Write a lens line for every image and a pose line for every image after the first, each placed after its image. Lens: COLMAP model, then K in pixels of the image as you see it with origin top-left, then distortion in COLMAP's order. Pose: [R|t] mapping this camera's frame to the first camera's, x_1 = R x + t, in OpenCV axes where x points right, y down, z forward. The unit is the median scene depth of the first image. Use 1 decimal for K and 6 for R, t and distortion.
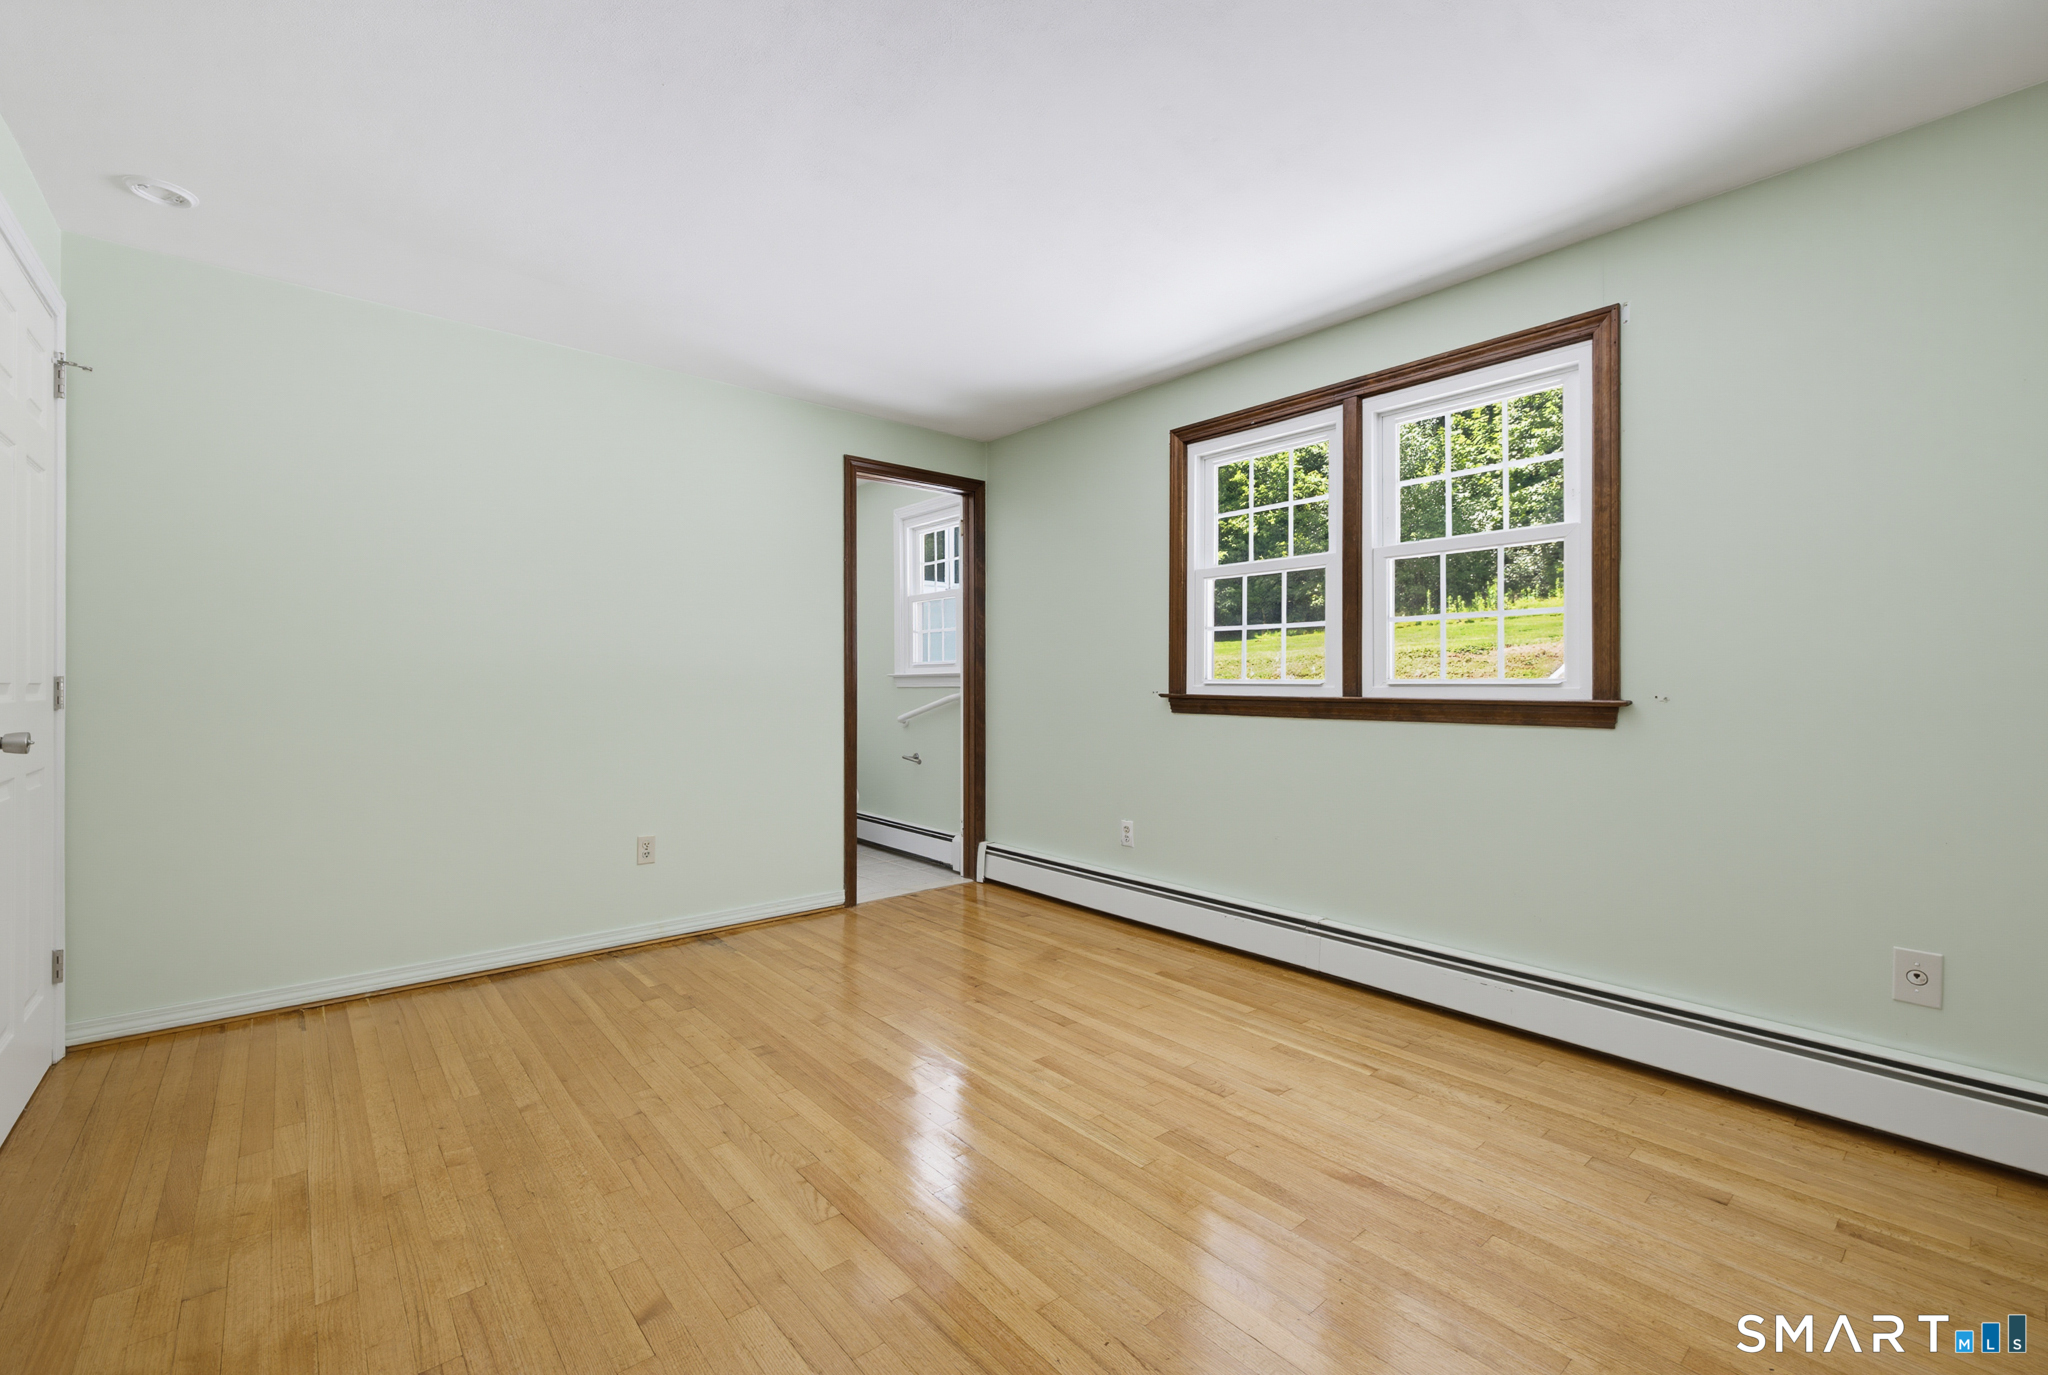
lens RADIAL K [[857.9, 0, 1011.1], [0, 857.9, 688.1], [0, 0, 1]] dist [0.004749, 0.000659]
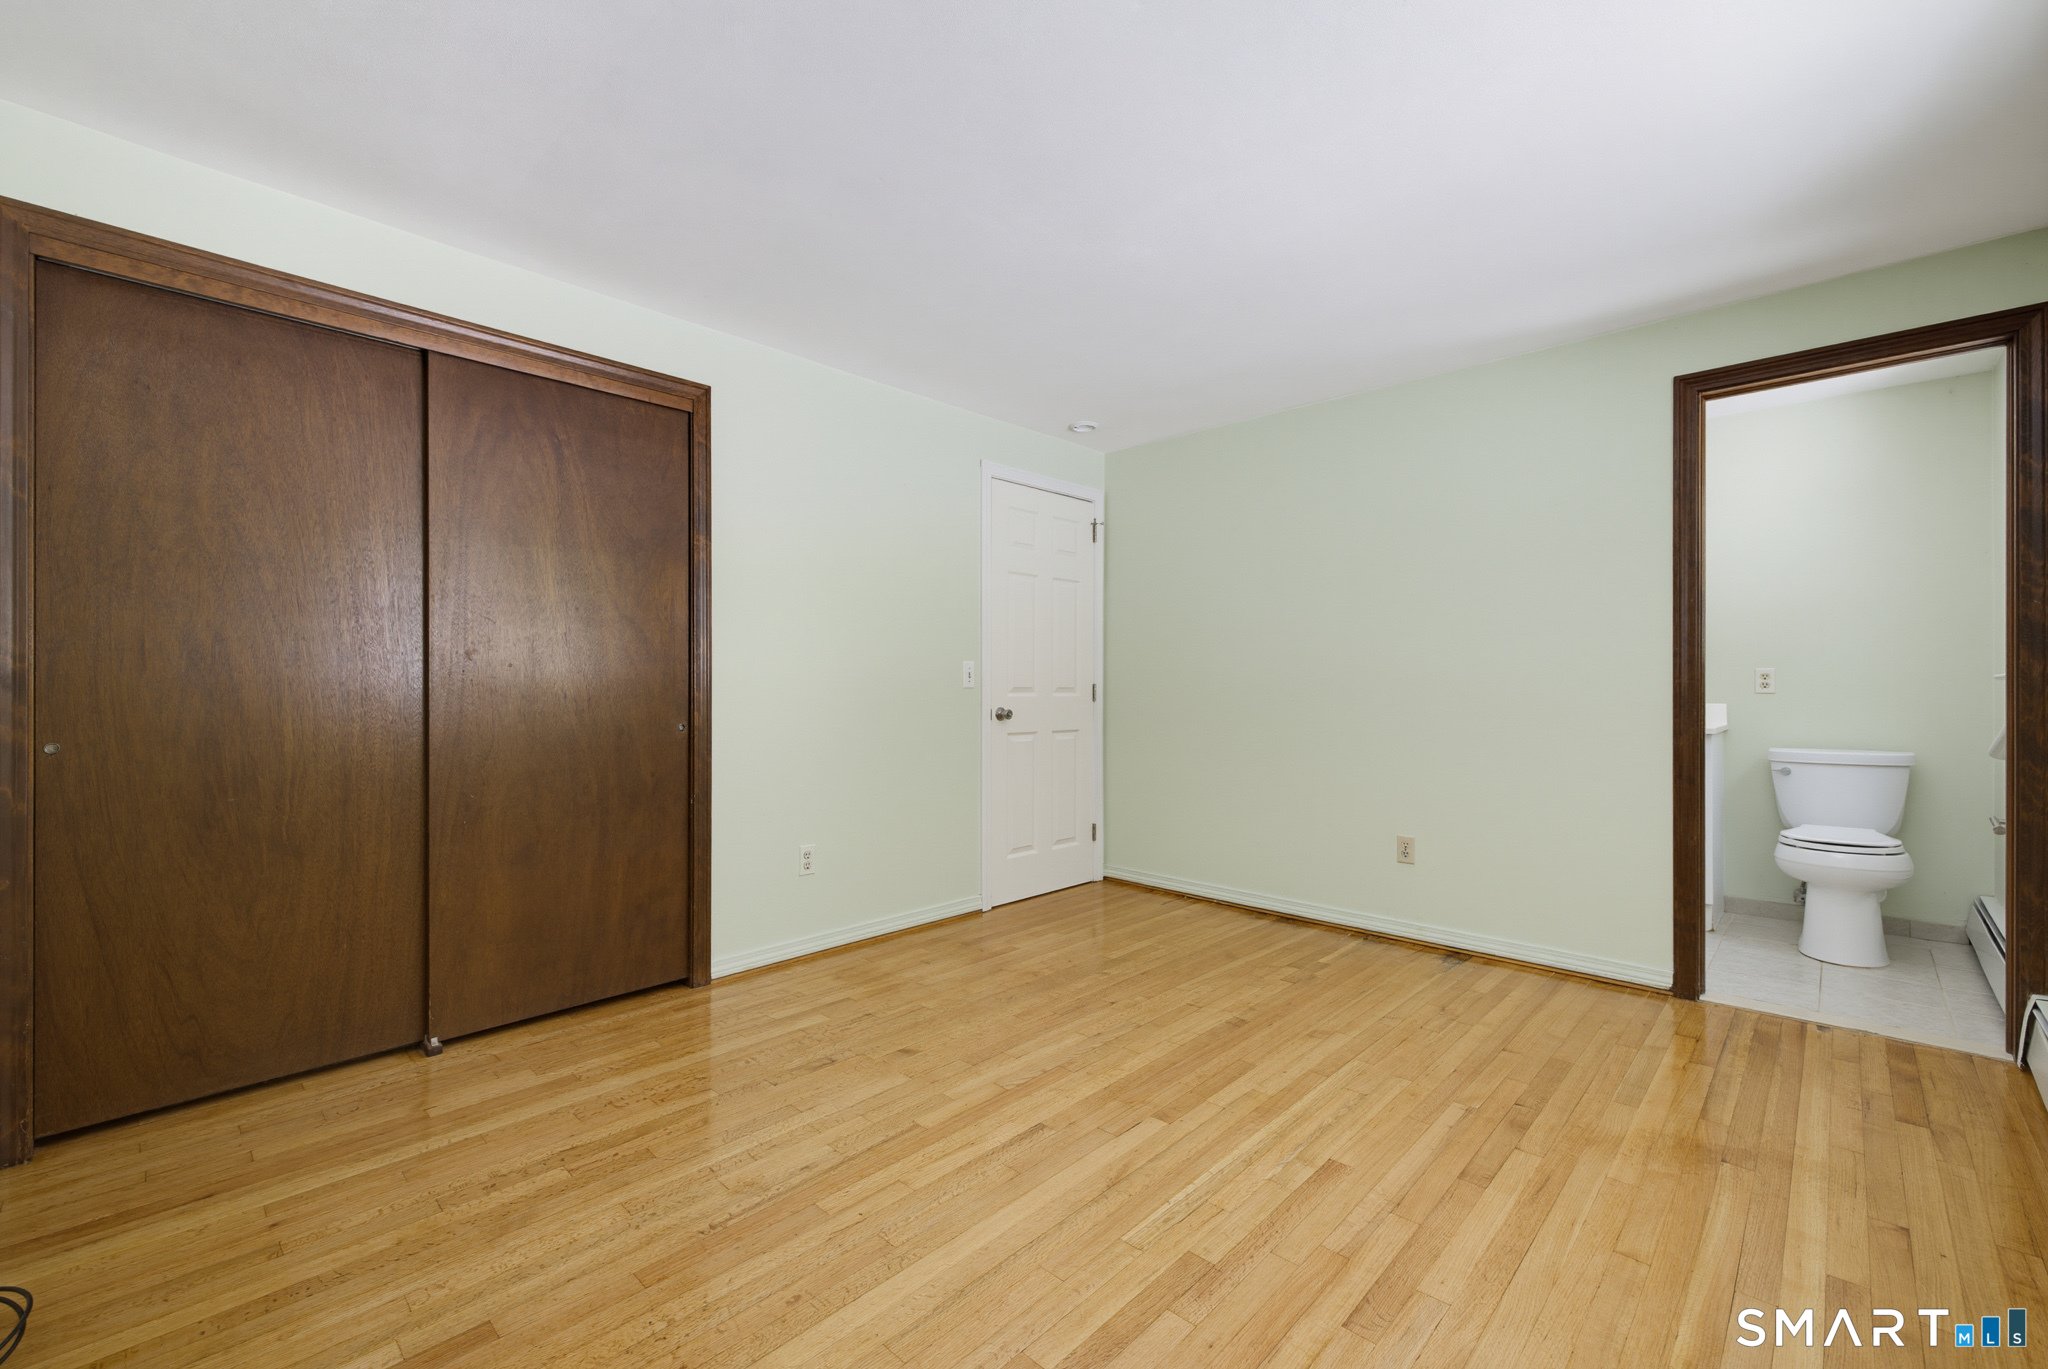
lens RADIAL K [[860.3, 0, 1040.6], [0, 860.3, 683.0], [0, 0, 1]] dist [0.007154, 0.000191]
pose [[0.120262, -0.002523, -0.992739, 0.606347], [-0.009971, 0.999943, -0.003749, -0.003266], [0.992692, 0.010349, 0.120230, 0.481108]]
